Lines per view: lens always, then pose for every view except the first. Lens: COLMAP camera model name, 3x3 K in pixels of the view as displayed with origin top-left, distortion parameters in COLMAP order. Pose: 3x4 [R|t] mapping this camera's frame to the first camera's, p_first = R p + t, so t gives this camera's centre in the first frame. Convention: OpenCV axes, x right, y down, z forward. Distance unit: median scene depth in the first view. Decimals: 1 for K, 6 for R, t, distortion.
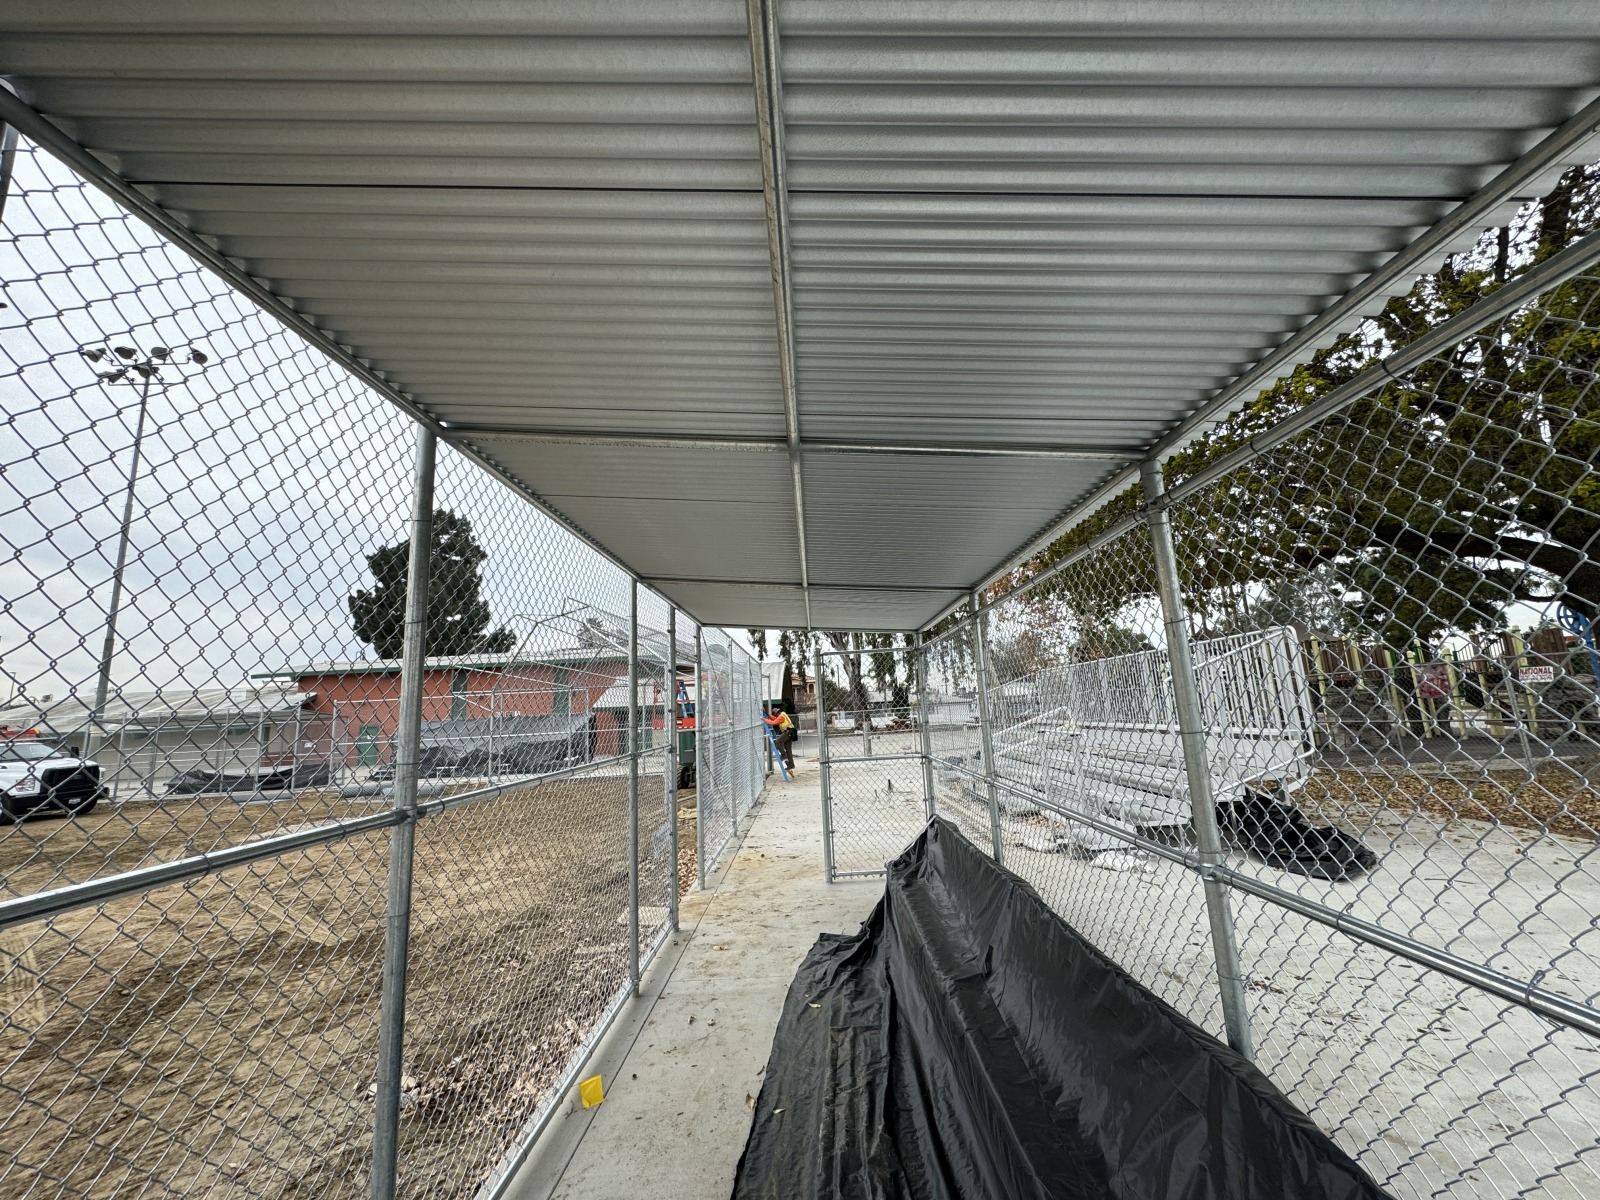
lens RADIAL K [[639.0, 0, 800.0], [0, 639.0, 600.0], [0, 0, 1]] dist [-0.002027, 0.000440]
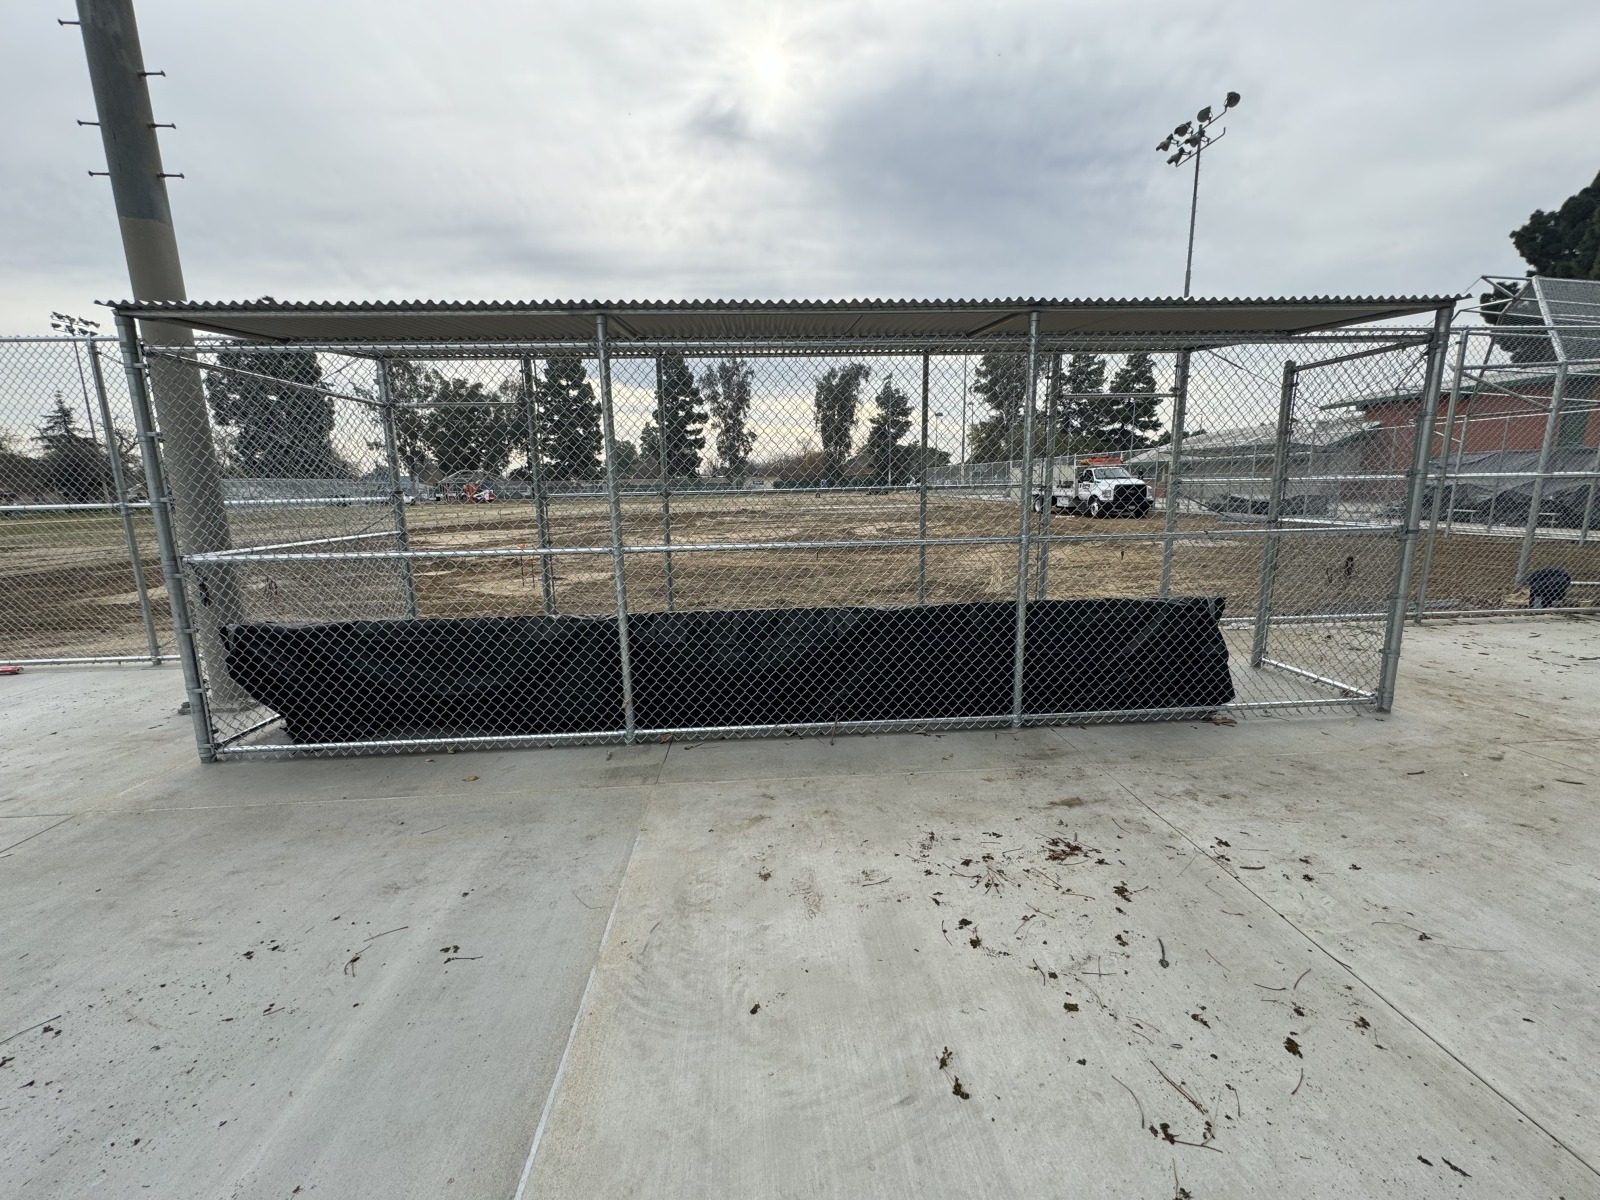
lens RADIAL K [[639.0, 0, 800.0], [0, 639.0, 600.0], [0, 0, 1]] dist [-0.002027, 0.000440]
pose [[0.086593, 0.230154, -0.969294, 0.361756], [0.186263, 0.952052, 0.242700, 0.023176], [0.978677, -0.201559, 0.039572, 0.194541]]
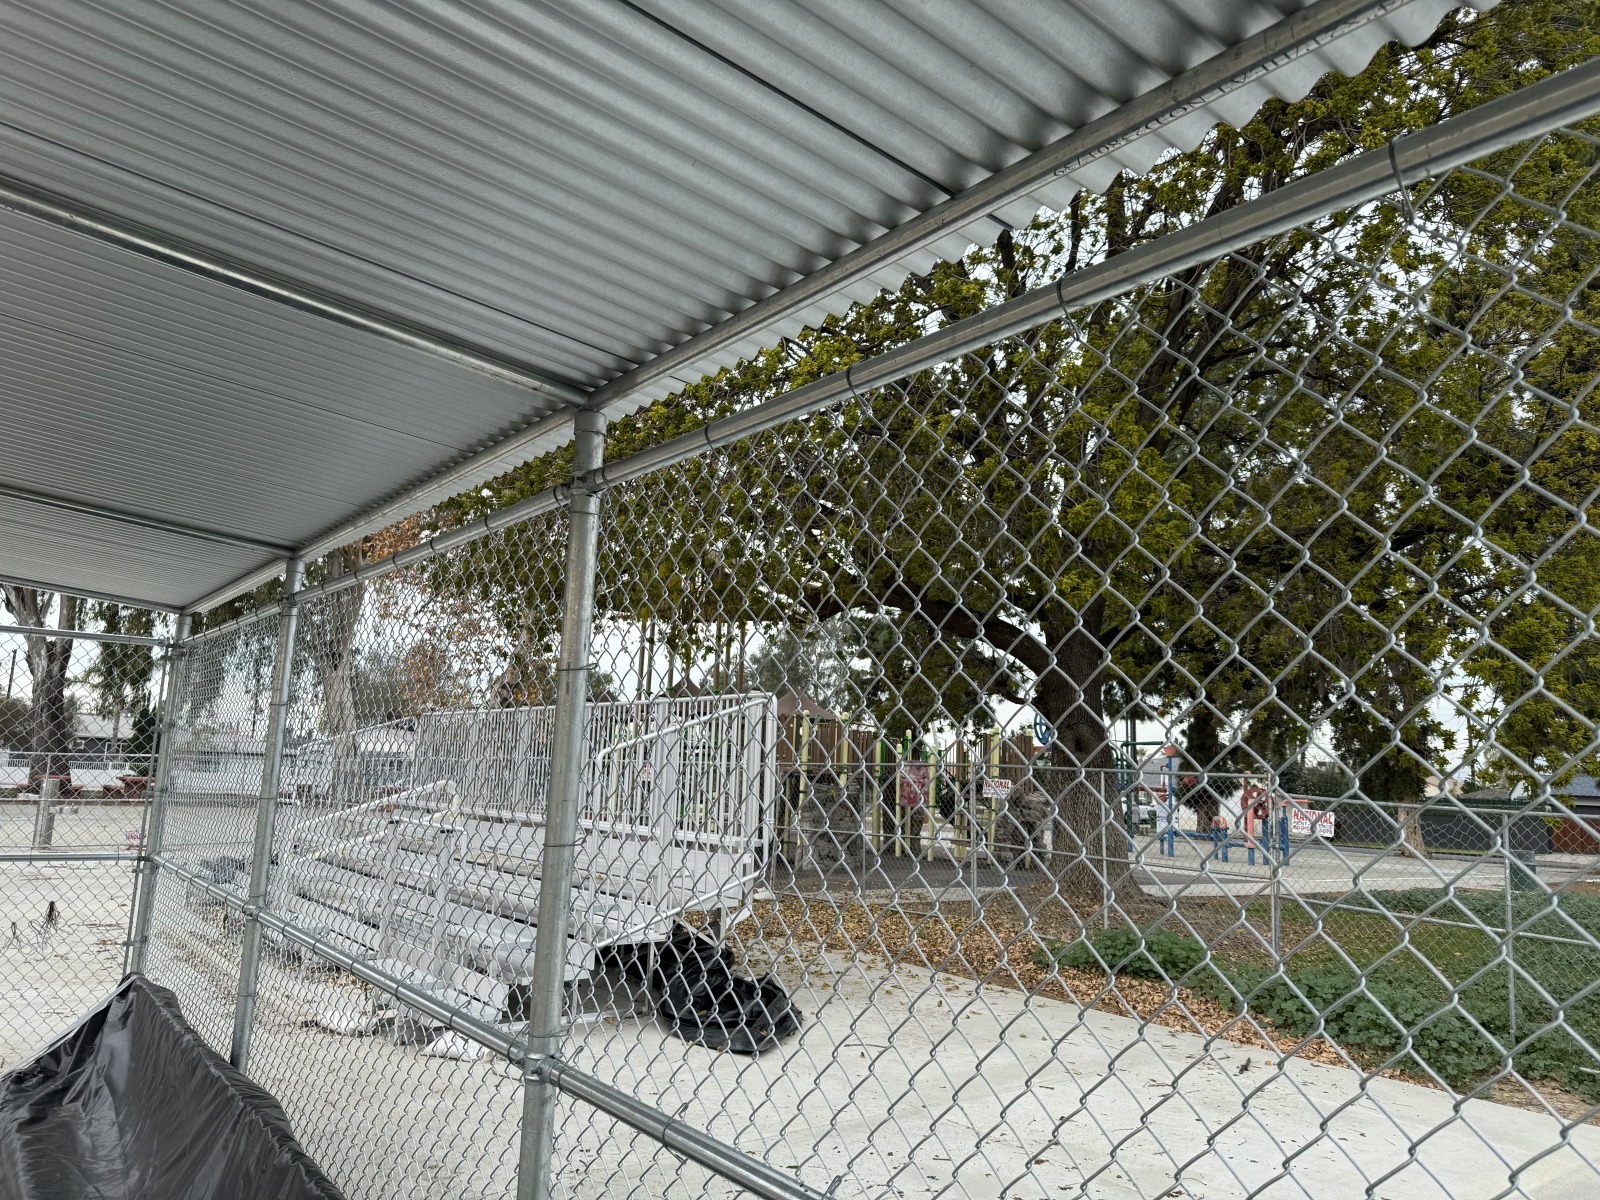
lens RADIAL K [[1108.9, 0, 800.0], [0, 1108.9, 600.0], [0, 0, 1]] dist [0.081213, -0.076748]
pose [[0.786614, 0.178124, 0.591193, 0.028369], [-0.187090, 0.981232, -0.046708, -0.006815], [-0.588417, -0.073865, 0.805176, -0.005319]]
